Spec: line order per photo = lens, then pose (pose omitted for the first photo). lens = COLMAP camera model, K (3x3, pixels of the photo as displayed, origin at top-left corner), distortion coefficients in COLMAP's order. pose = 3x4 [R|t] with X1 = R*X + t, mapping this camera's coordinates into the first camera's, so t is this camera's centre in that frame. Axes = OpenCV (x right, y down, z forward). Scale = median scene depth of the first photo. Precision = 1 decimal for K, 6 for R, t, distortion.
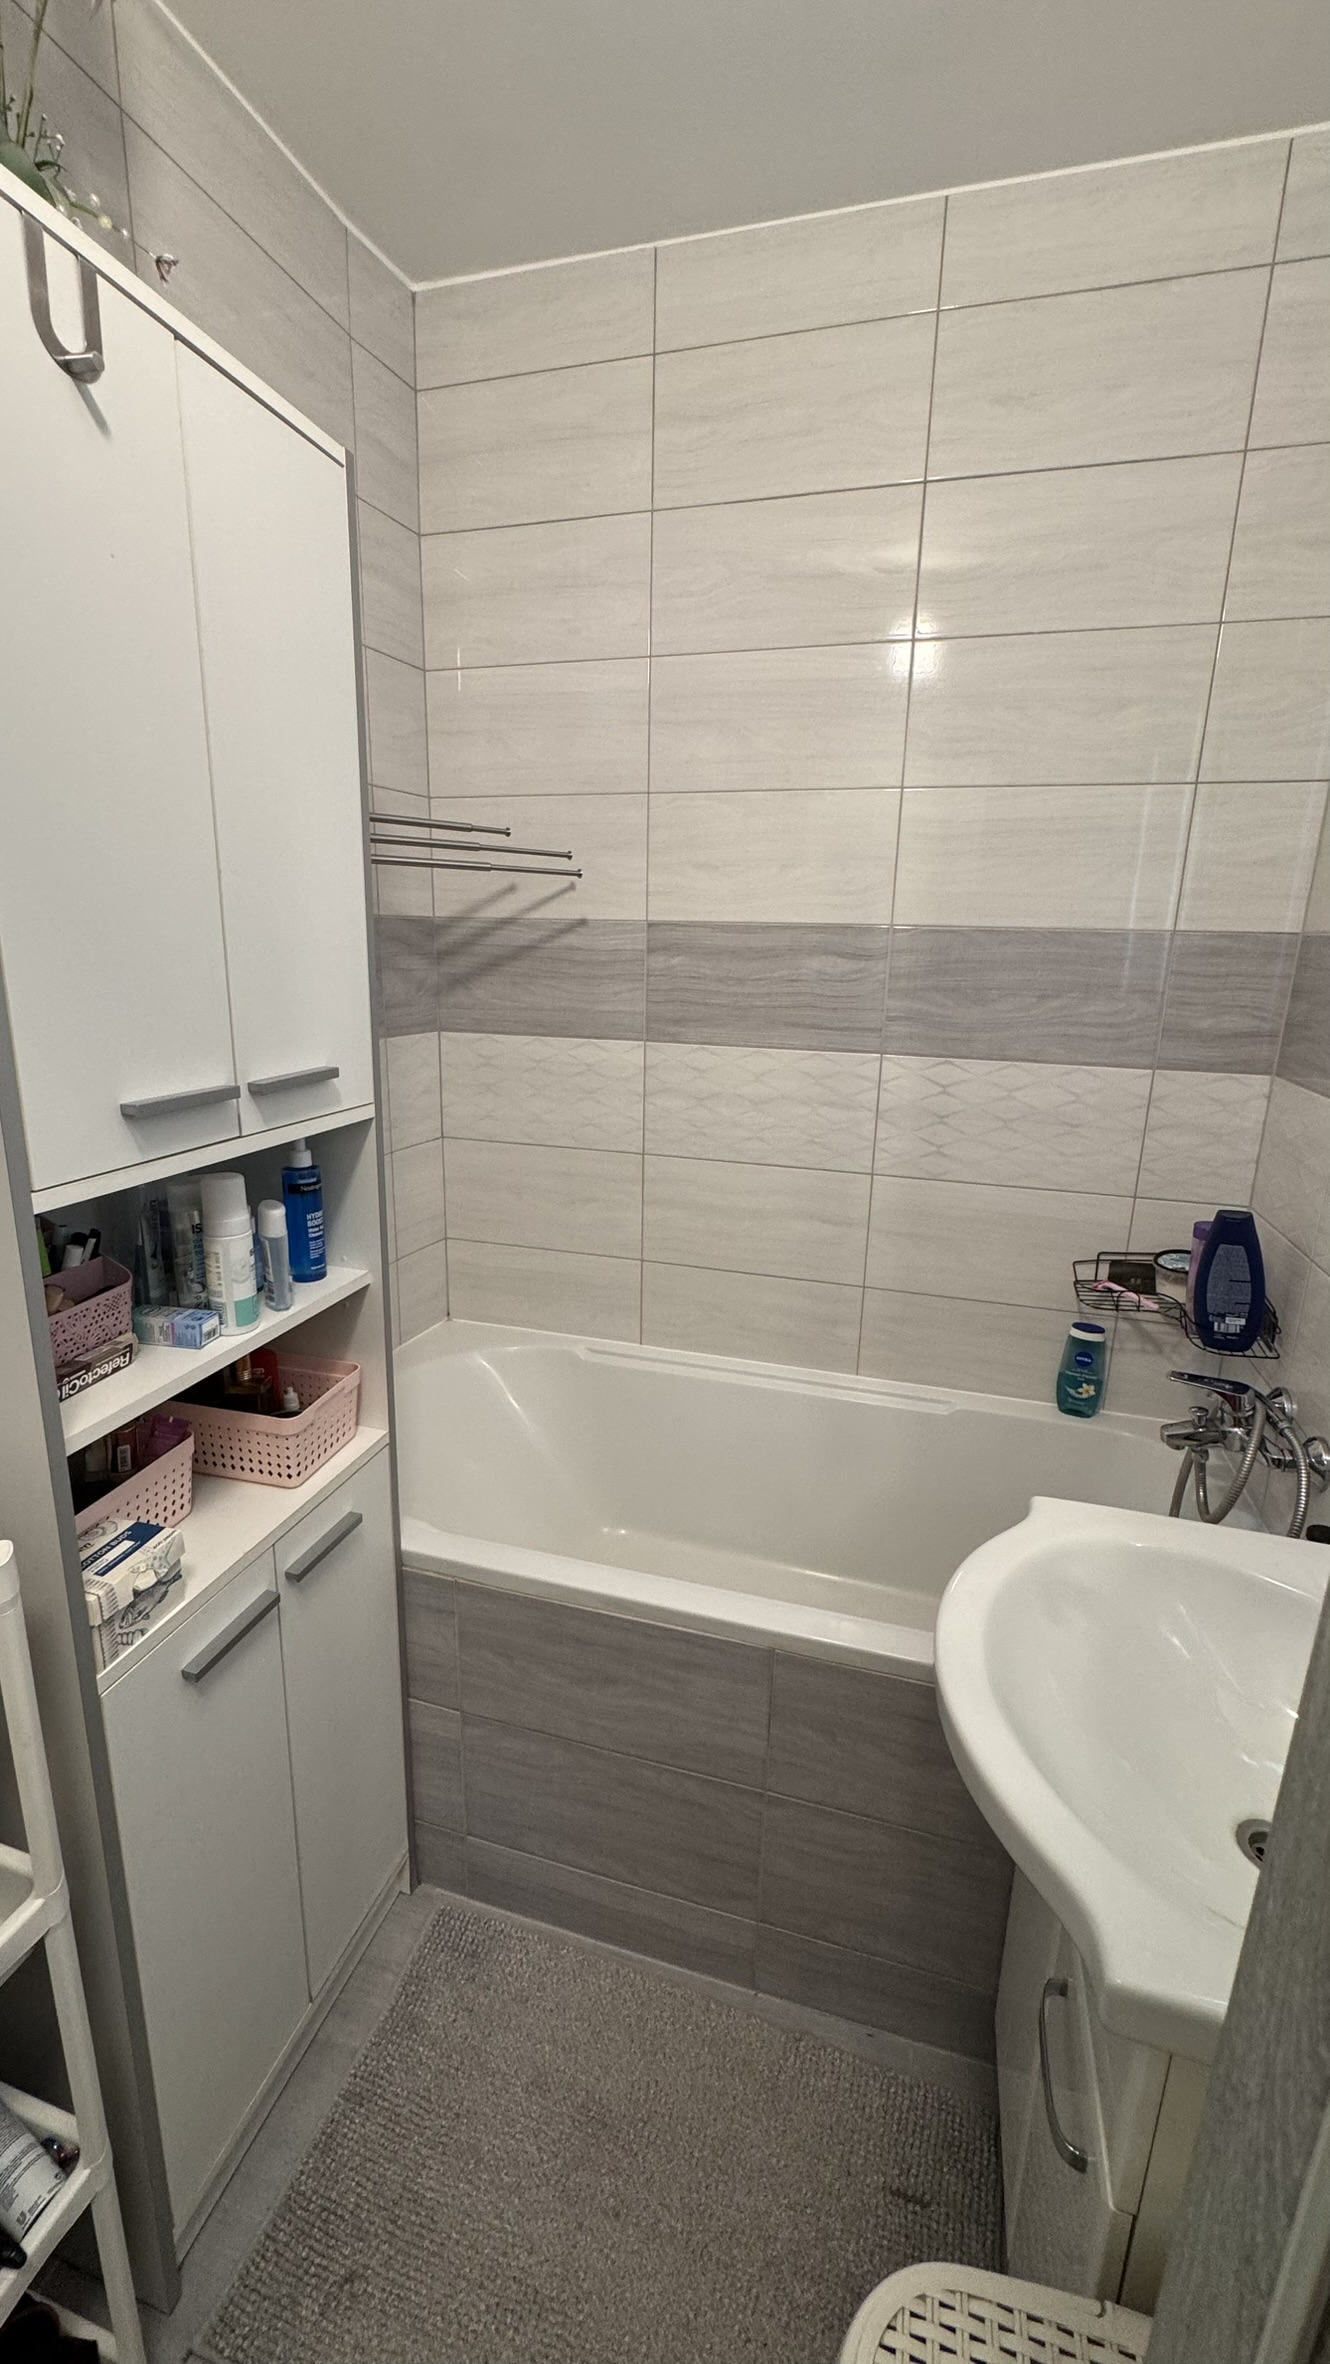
lens RADIAL K [[931.8, 0, 667.2], [0, 931.8, 1178.4], [0, 0, 1]] dist [-0.011280, 0.001317]
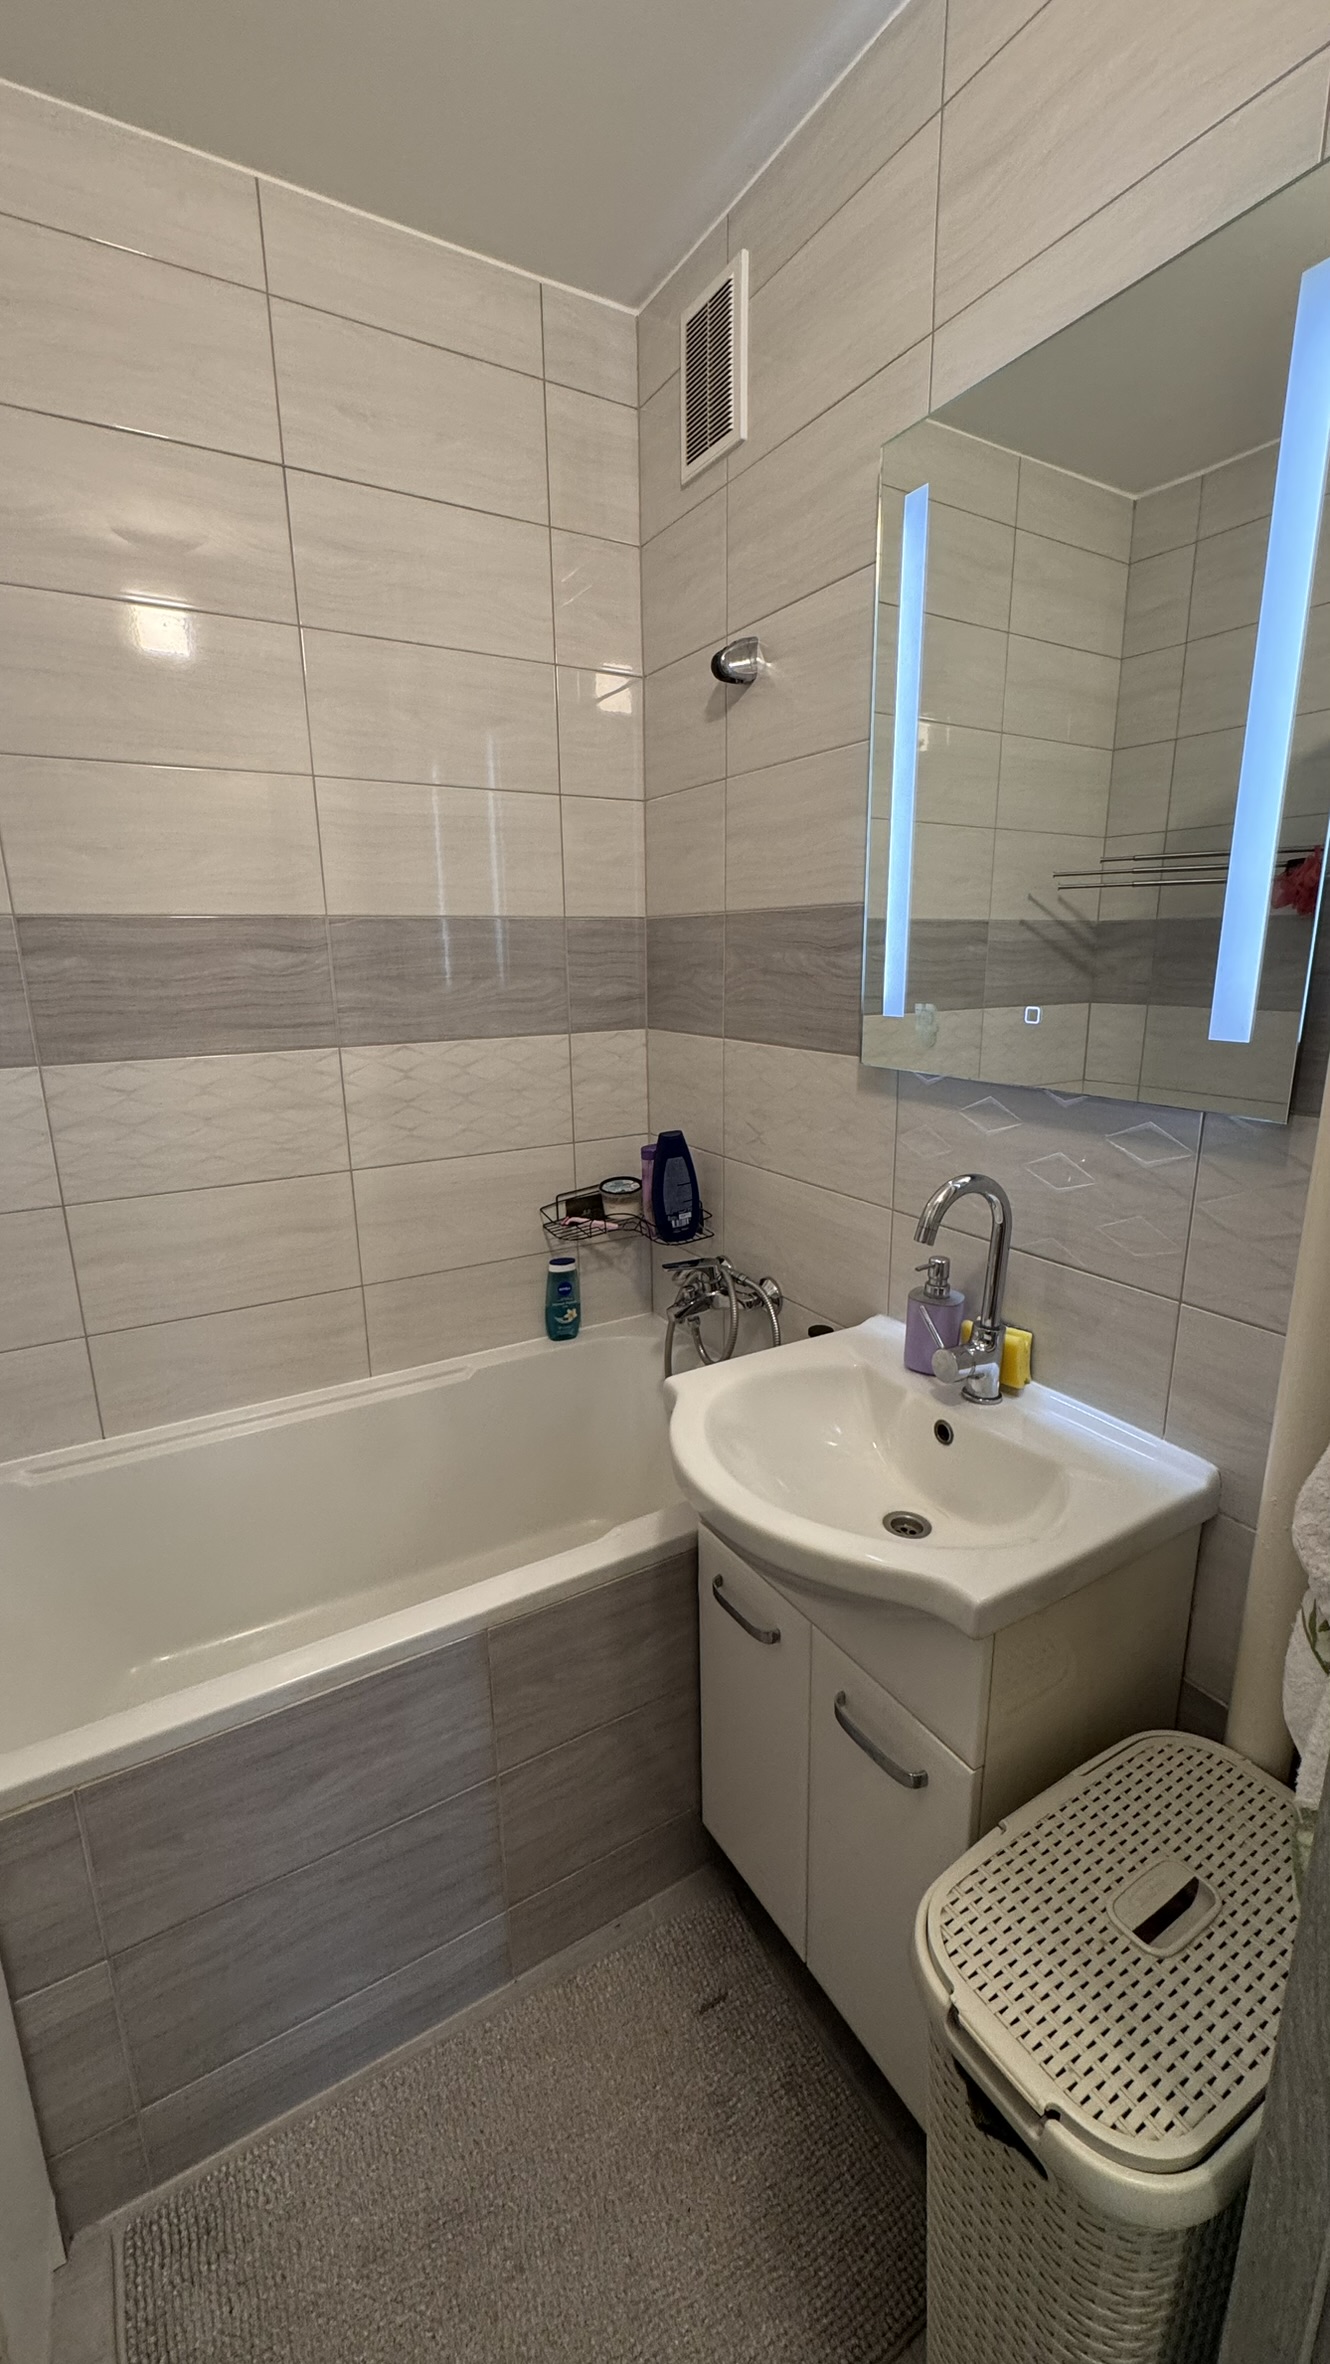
lens RADIAL K [[931.8, 0, 663.7], [0, 931.8, 1176.6], [0, 0, 1]] dist [-0.011280, 0.001317]
pose [[0.684961, -0.201260, 0.700230, -0.255263], [0.210190, 0.974812, 0.074574, -0.001888], [-0.697602, 0.096101, 0.710012, 0.079895]]
